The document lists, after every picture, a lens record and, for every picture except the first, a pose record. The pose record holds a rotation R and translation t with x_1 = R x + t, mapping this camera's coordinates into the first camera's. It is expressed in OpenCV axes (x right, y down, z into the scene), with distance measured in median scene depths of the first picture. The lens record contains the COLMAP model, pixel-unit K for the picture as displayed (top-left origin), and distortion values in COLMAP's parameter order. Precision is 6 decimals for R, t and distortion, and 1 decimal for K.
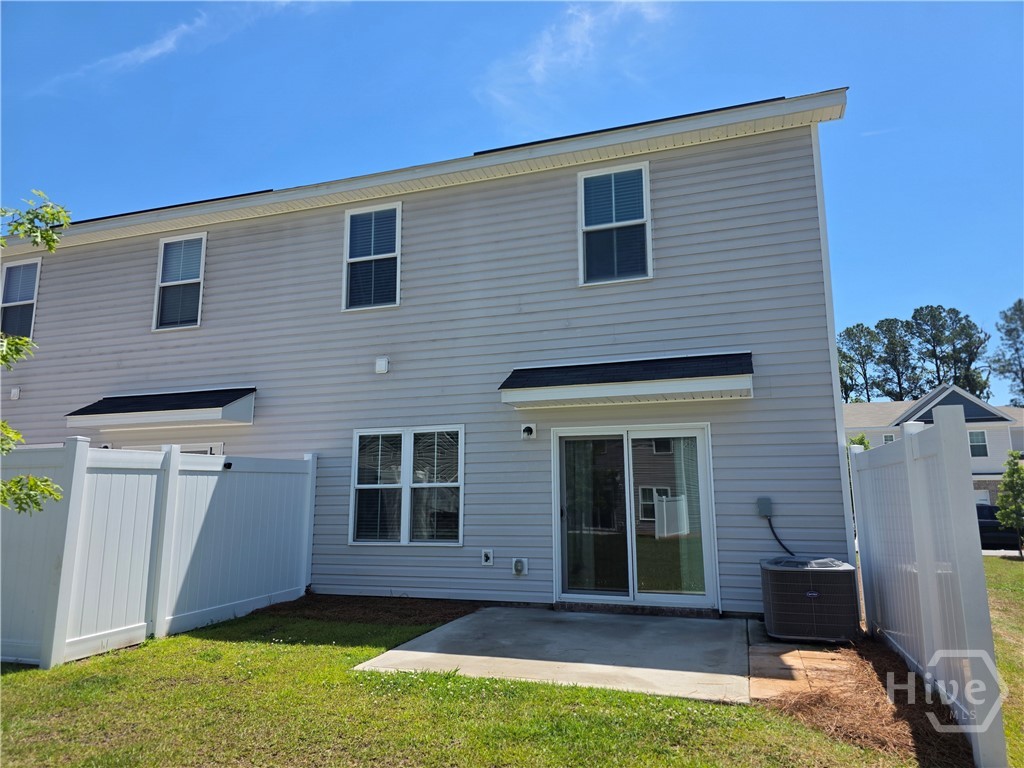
lens RADIAL K [[671.7, 0, 509.7], [0, 671.7, 384.3], [0, 0, 1]] dist [0.079769, -0.078429]
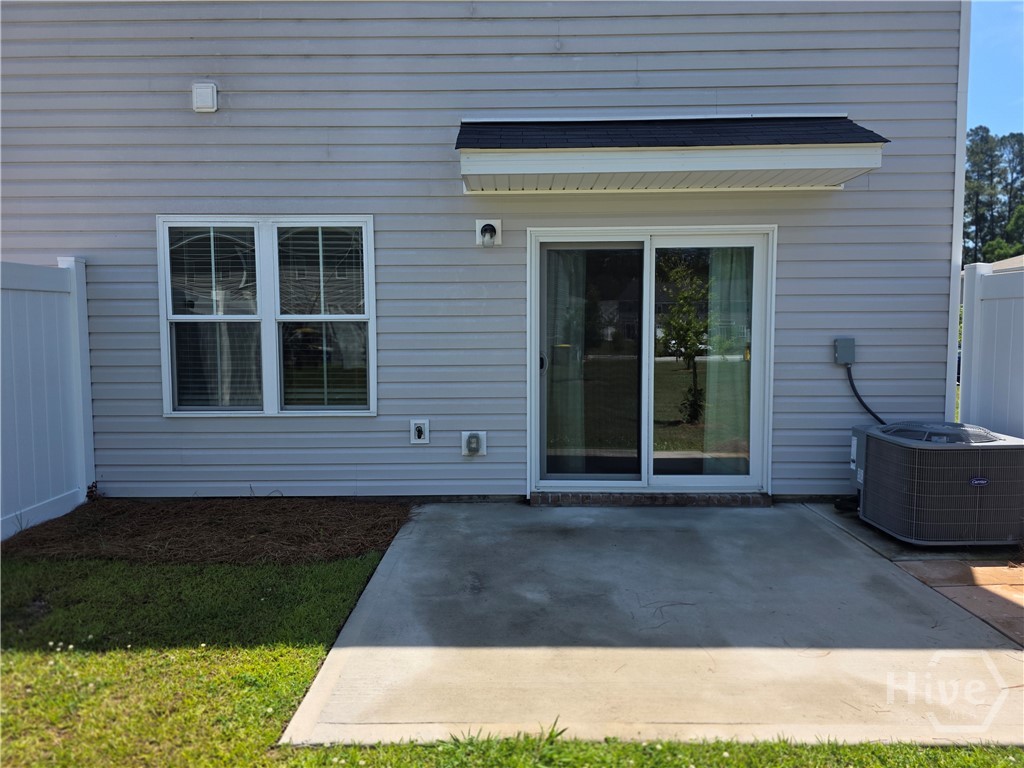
lens RADIAL K [[671.7, 0, 509.7], [0, 671.7, 384.3], [0, 0, 1]] dist [0.079769, -0.078429]
pose [[0.949896, -0.023297, 0.311696, -0.149272], [-0.053268, 0.970564, 0.234878, 0.060422], [-0.307993, -0.239714, 0.920694, 0.403856]]
